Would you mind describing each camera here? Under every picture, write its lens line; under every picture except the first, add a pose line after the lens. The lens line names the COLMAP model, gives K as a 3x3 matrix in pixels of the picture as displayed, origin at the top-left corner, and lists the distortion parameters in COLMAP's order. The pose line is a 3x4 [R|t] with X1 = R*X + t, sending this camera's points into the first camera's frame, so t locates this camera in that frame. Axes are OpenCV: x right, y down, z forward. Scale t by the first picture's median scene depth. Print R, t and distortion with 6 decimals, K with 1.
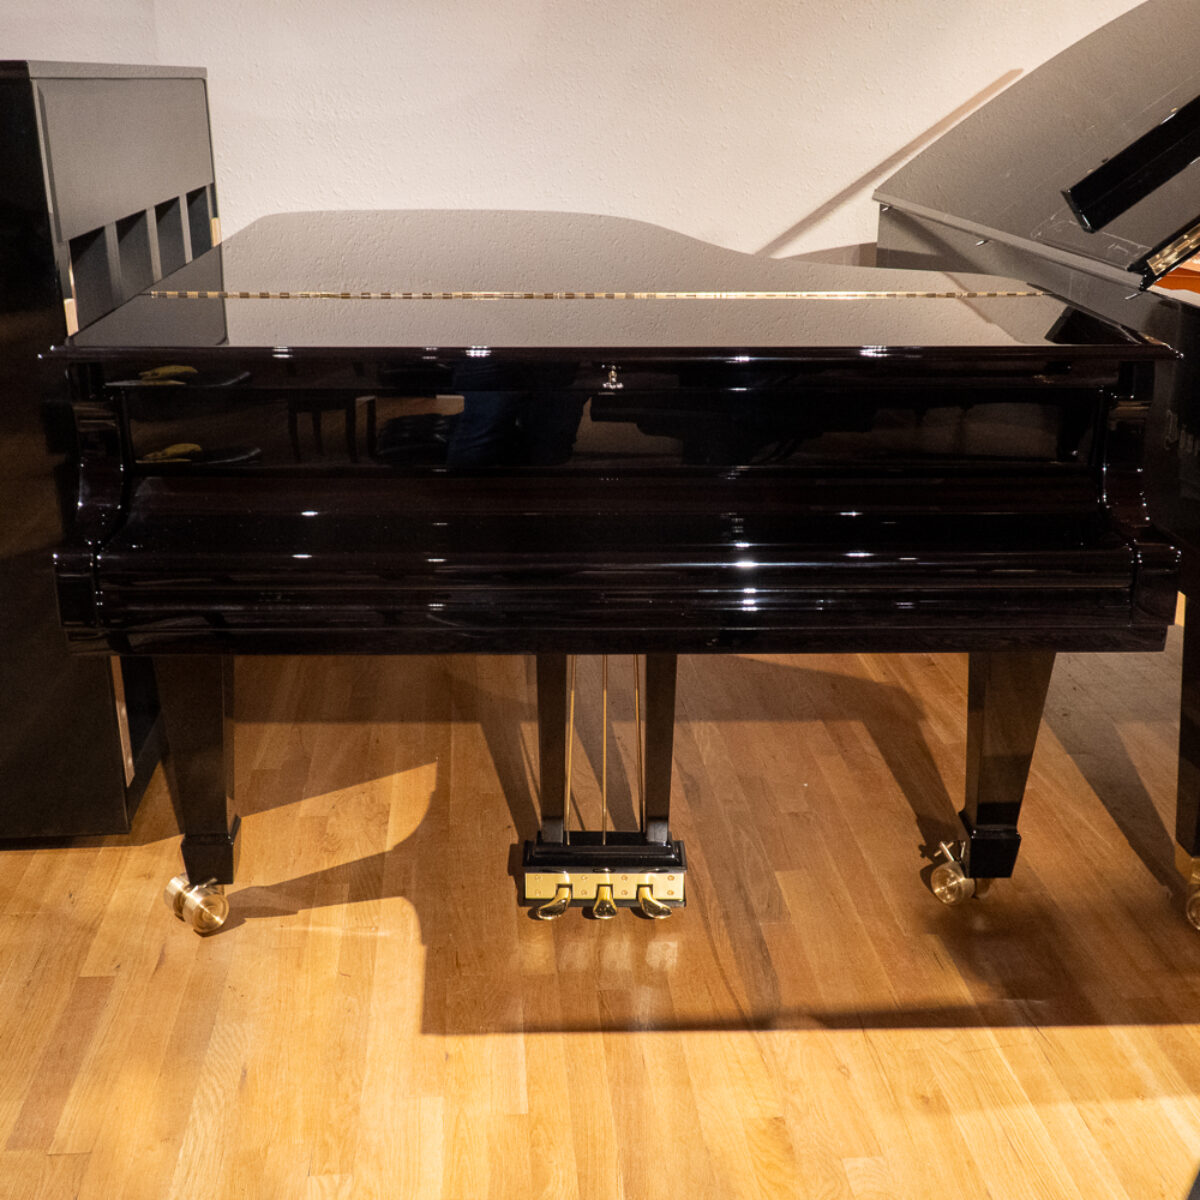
lens RADIAL K [[1408.3, 0, 599.0], [0, 1408.3, 602.2], [0, 0, 1]] dist [-0.026280, 0.000000]
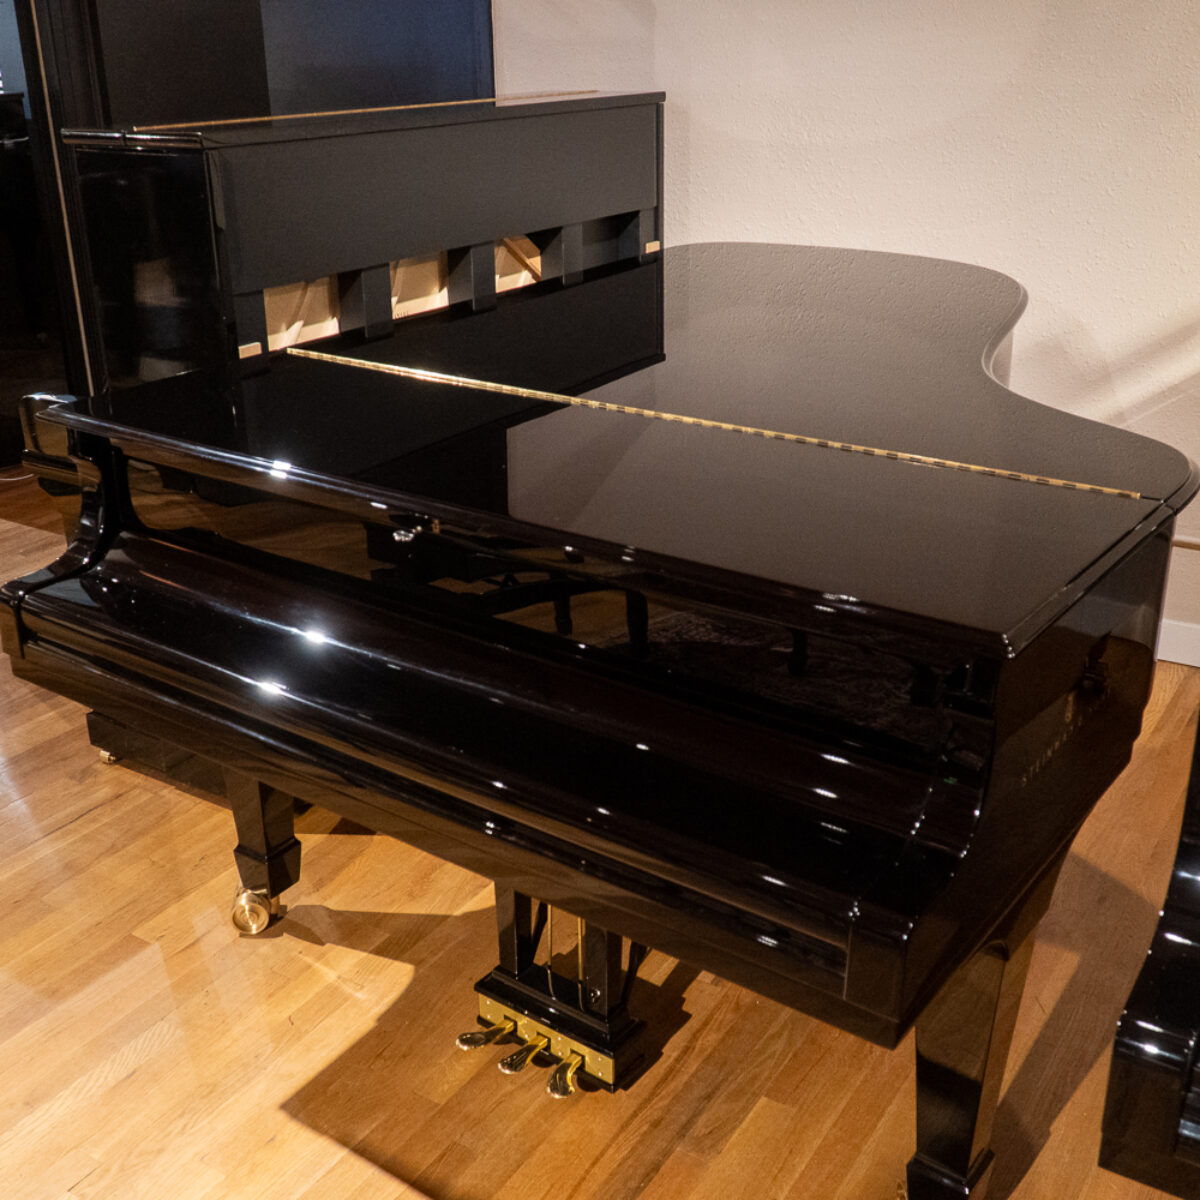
lens RADIAL K [[1408.3, 0, 599.8], [0, 1408.3, 597.3], [0, 0, 1]] dist [-0.026280, 0.000000]
pose [[0.796171, 0.214243, -0.565872, 0.477402], [-0.197318, 0.976022, 0.091905, -0.165629], [0.571994, 0.038484, 0.819355, 0.248062]]
